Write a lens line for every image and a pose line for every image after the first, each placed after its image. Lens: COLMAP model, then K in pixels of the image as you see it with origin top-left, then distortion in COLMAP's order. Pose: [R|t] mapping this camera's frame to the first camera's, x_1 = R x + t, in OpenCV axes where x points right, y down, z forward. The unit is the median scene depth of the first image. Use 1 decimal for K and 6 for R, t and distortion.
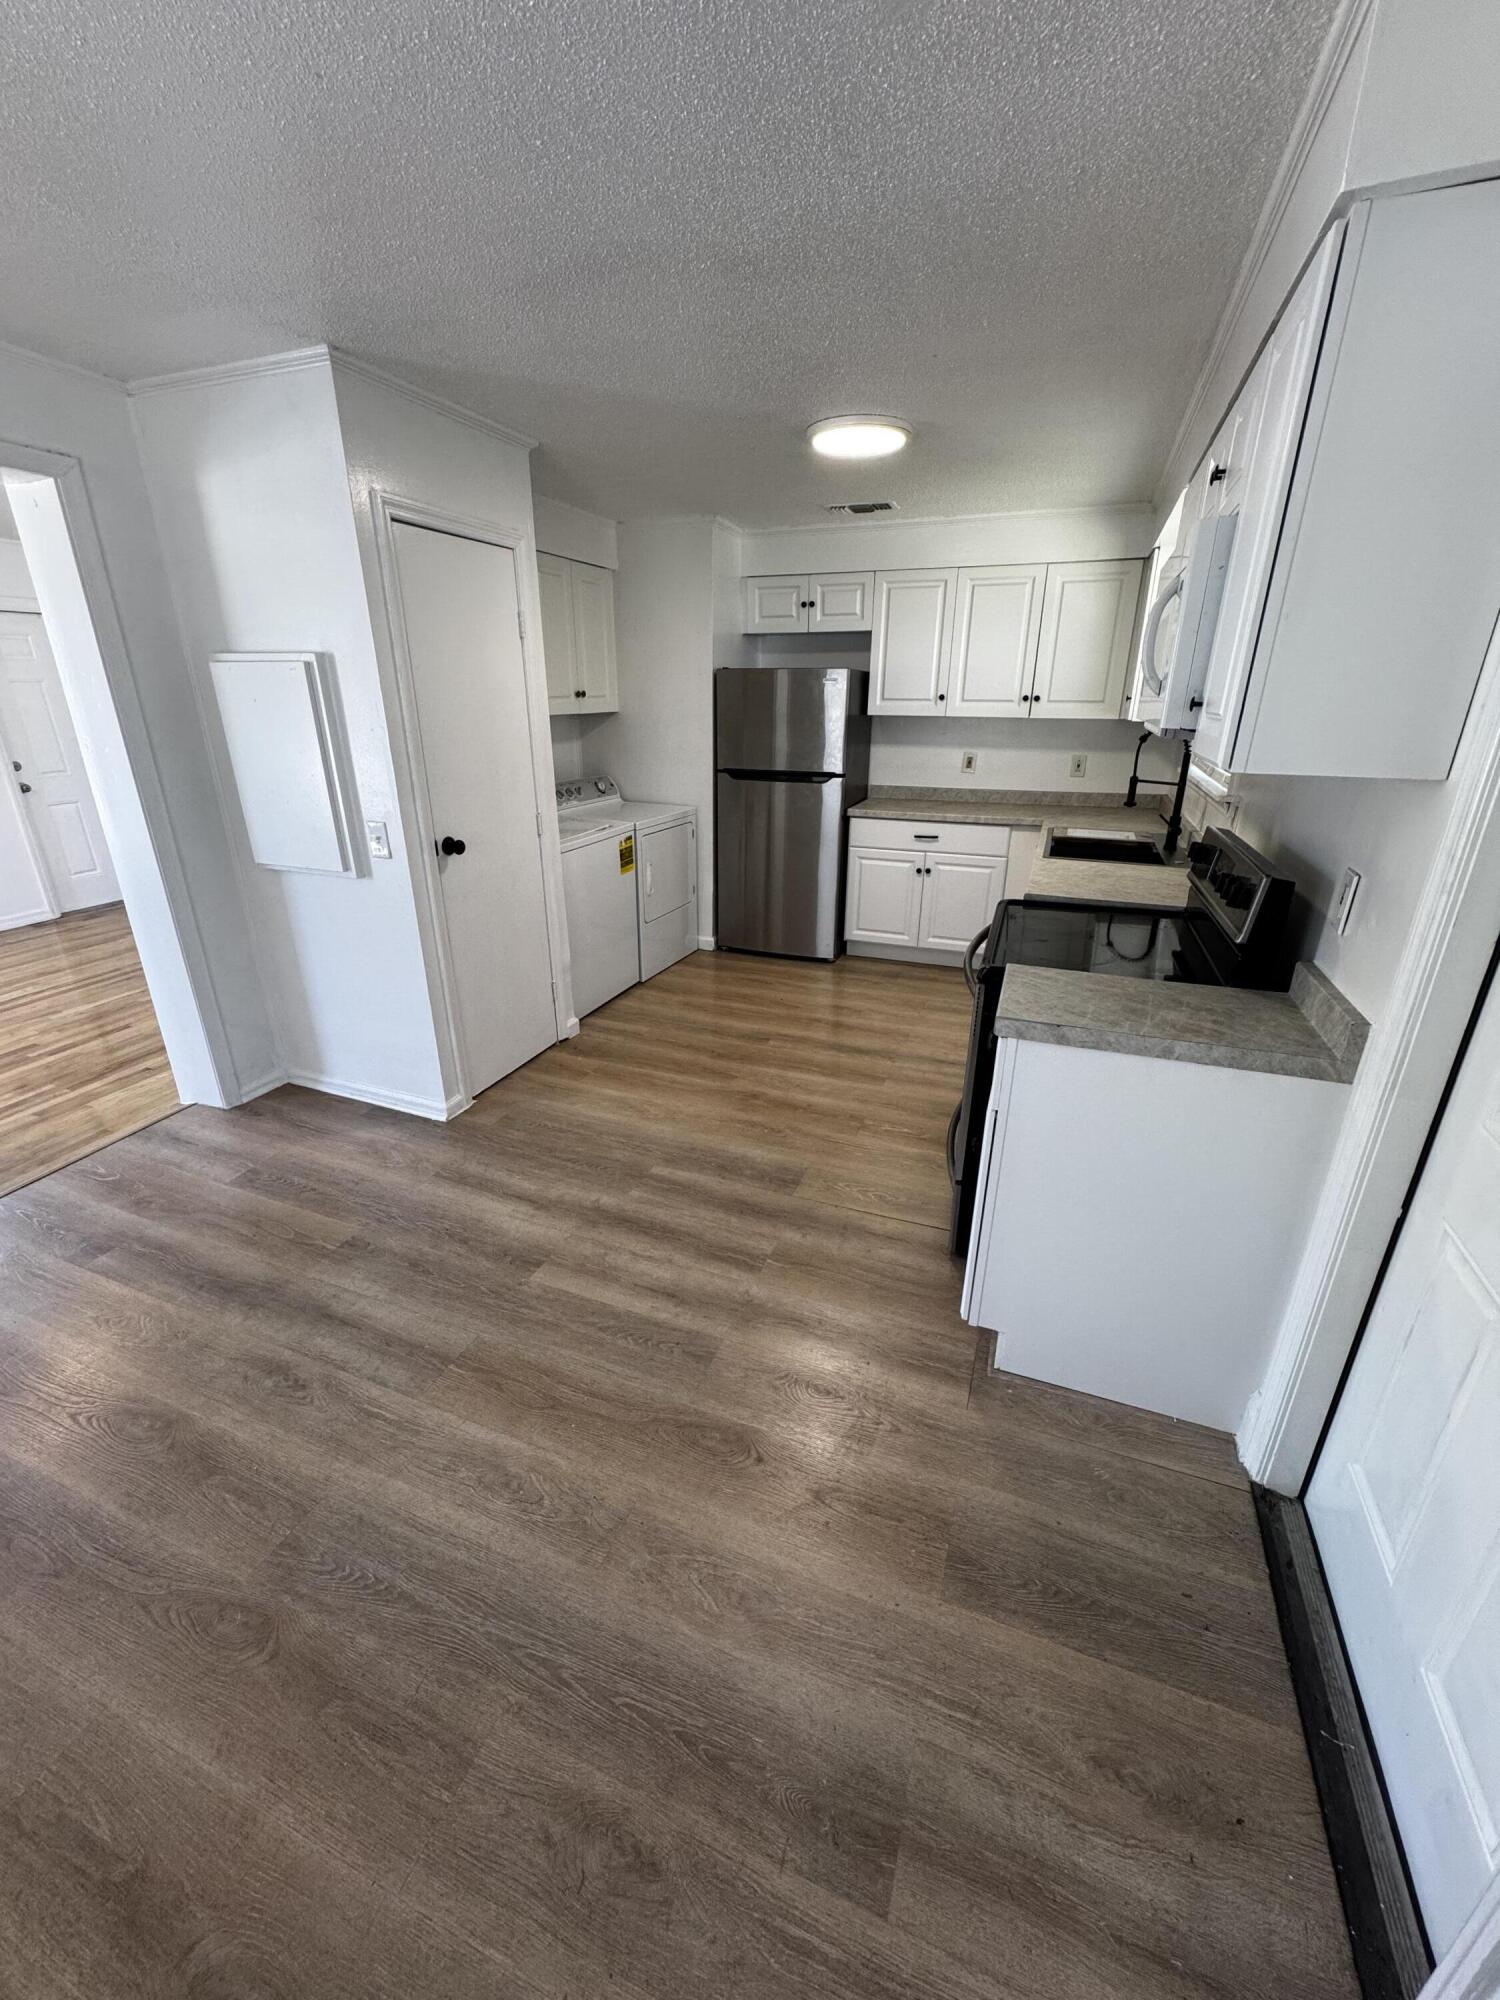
lens RADIAL K [[793.3, 0, 750.0], [0, 793.3, 1004.7], [0, 0, 1]] dist [-0.003486, 0.001025]
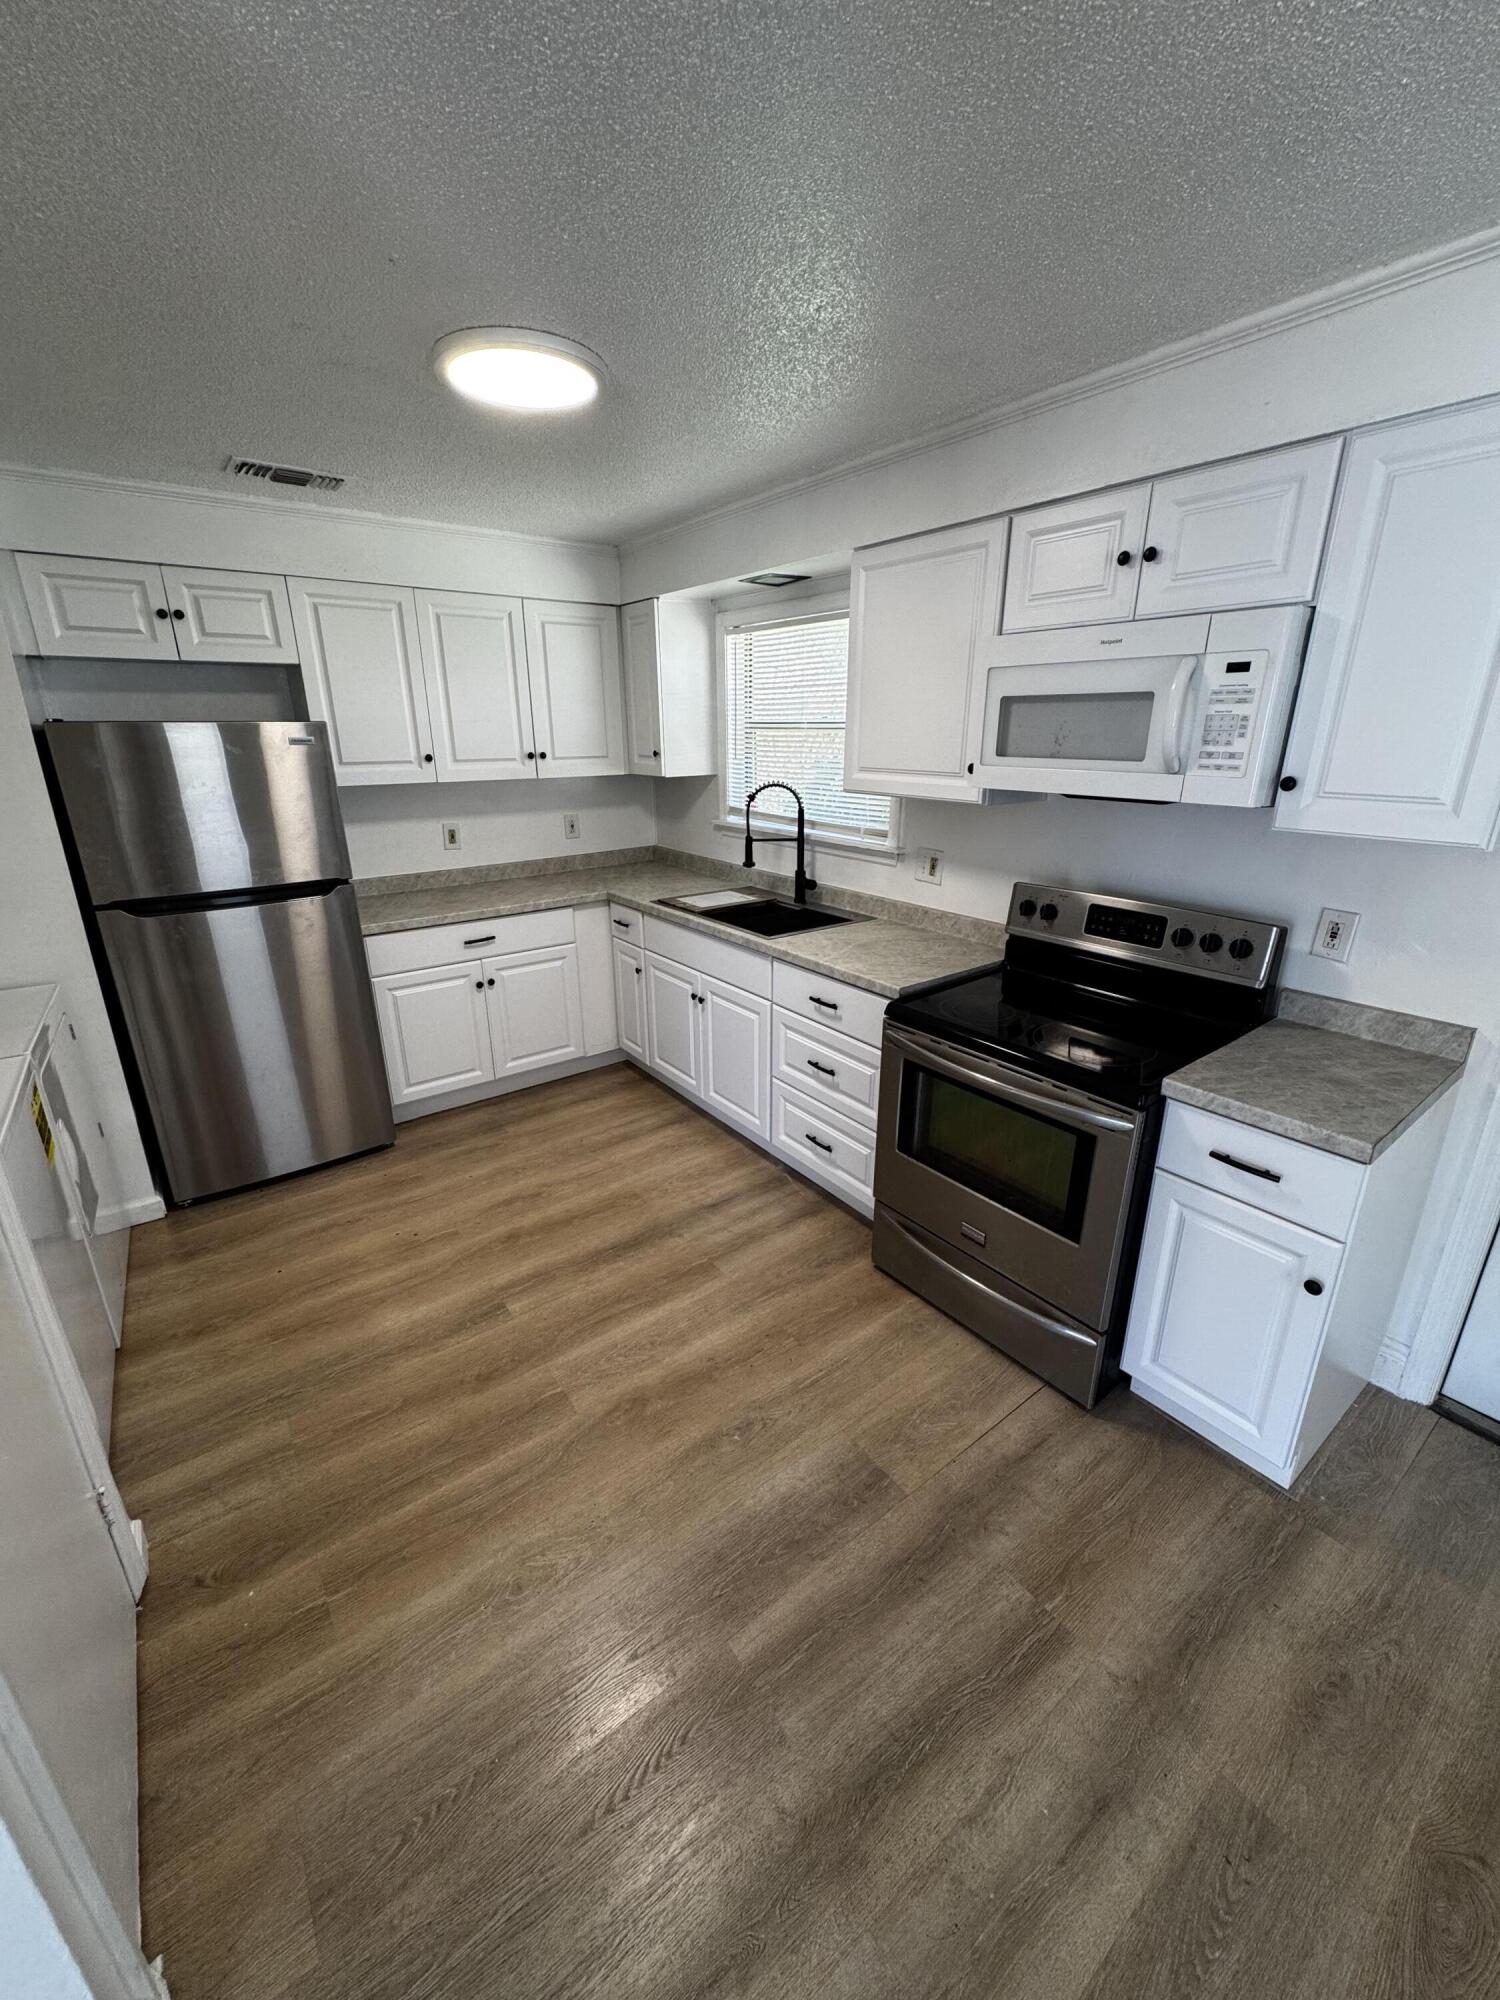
lens RADIAL K [[793.3, 0, 748.8], [0, 793.3, 1003.6], [0, 0, 1]] dist [-0.003486, 0.001025]
pose [[0.531150, -0.285449, 0.797746, -0.336417], [0.315822, 0.940387, 0.126210, -0.218739], [-0.786216, 0.184909, 0.589638, 0.471749]]
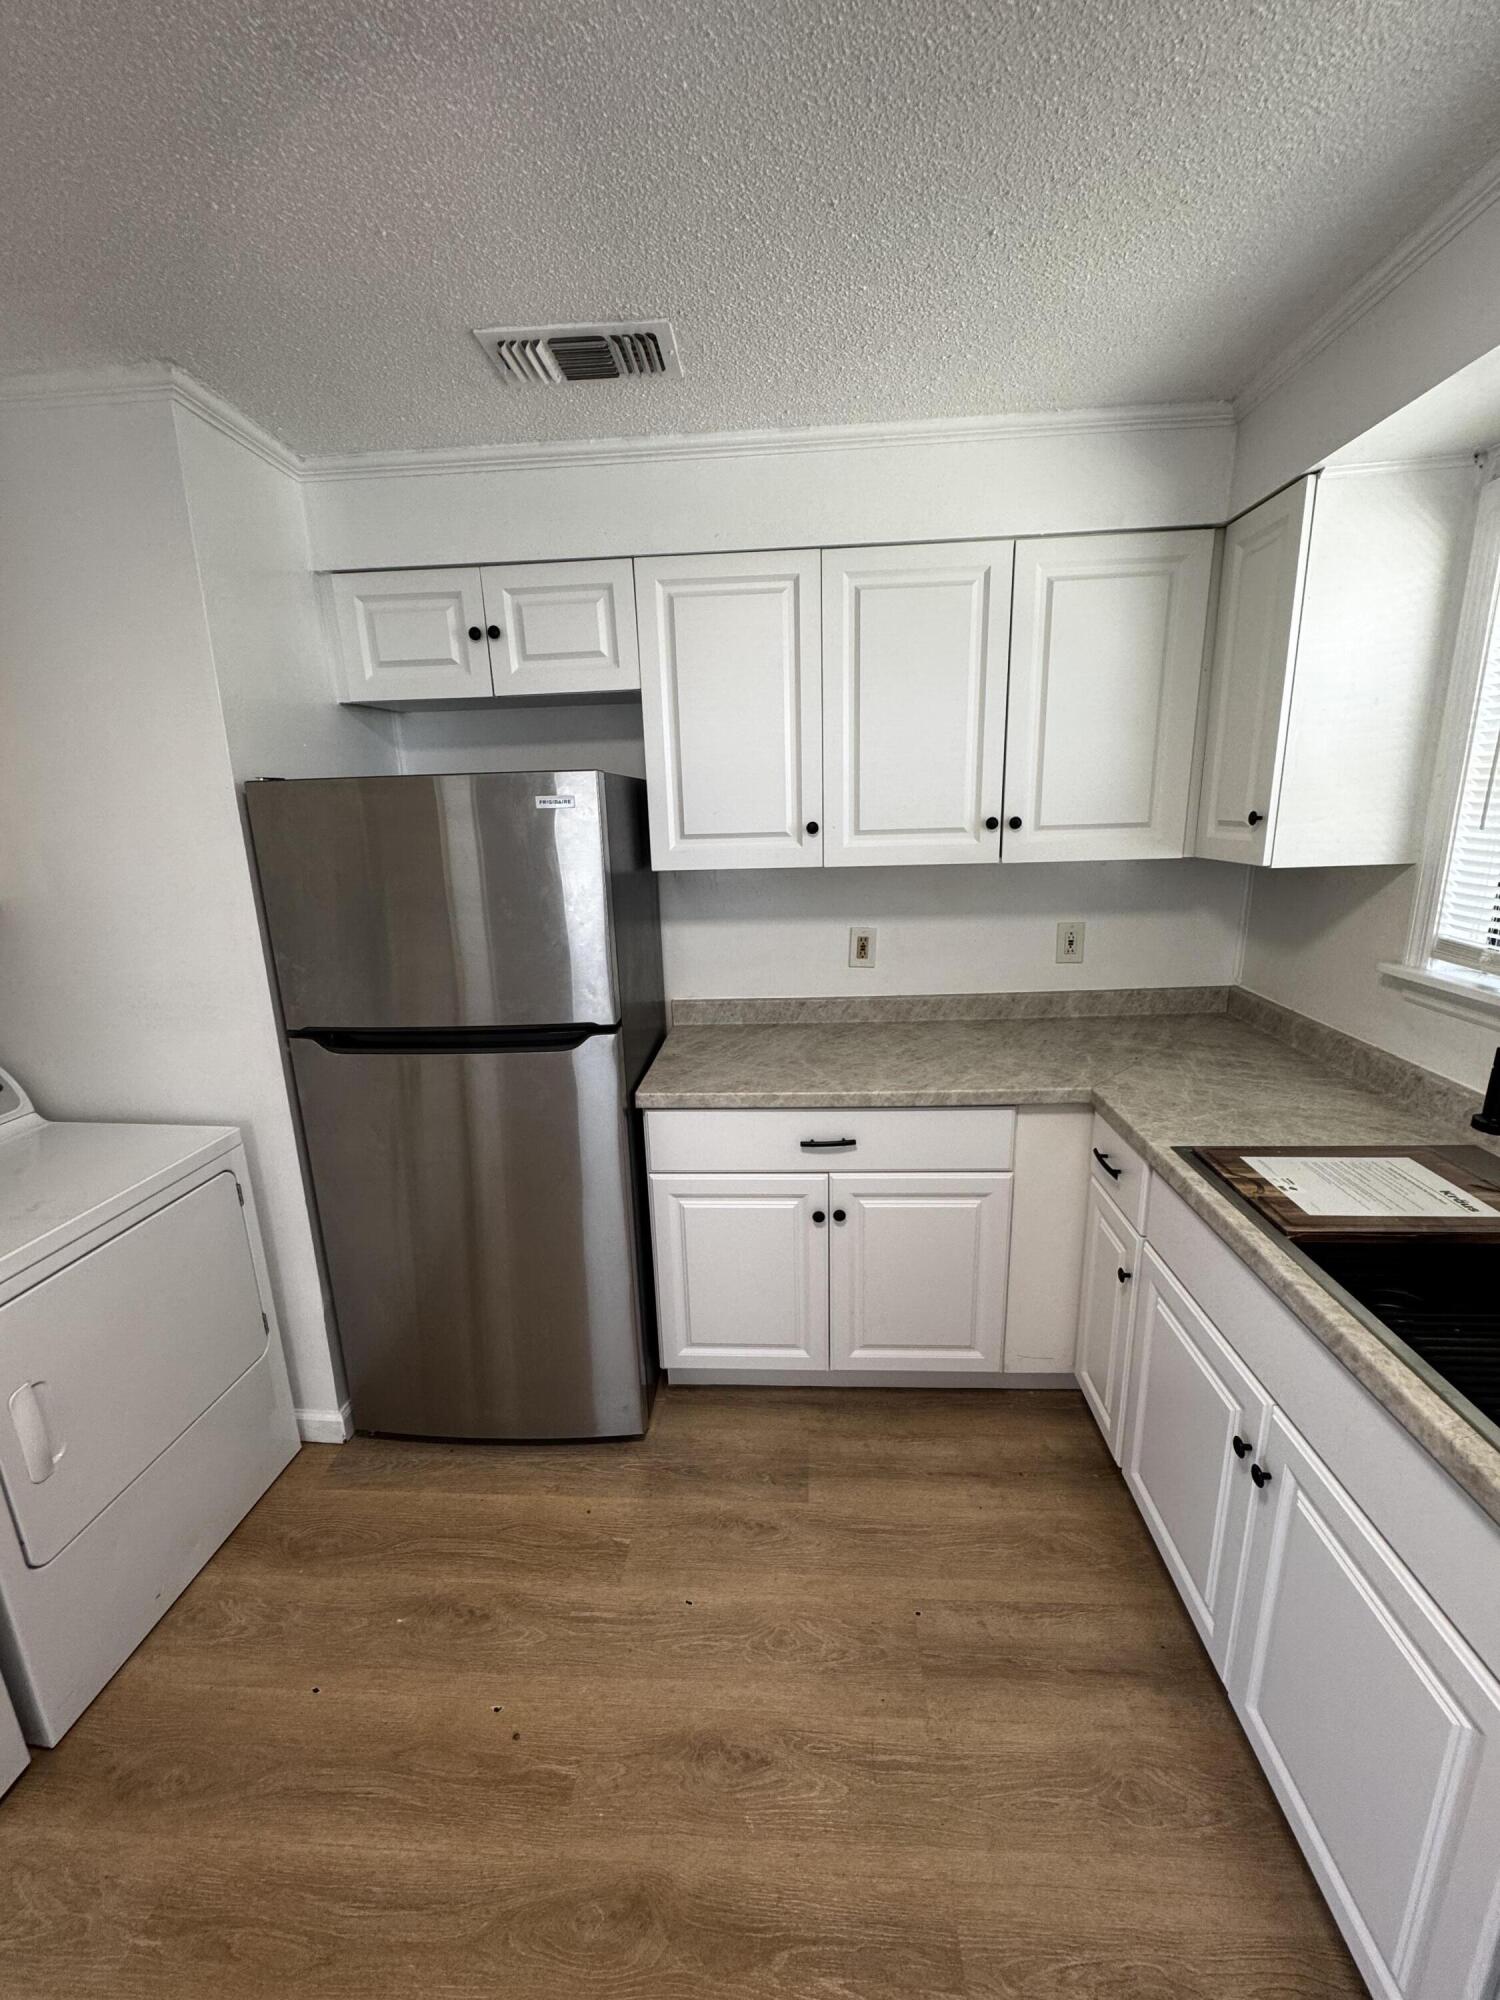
lens RADIAL K [[793.3, 0, 750.8], [0, 793.3, 1001.8], [0, 0, 1]] dist [-0.003486, 0.001025]
pose [[0.952923, -0.104523, 0.284626, 0.088891], [0.141595, 0.983466, -0.112898, -0.315260], [-0.268119, 0.147884, 0.951968, 0.765741]]
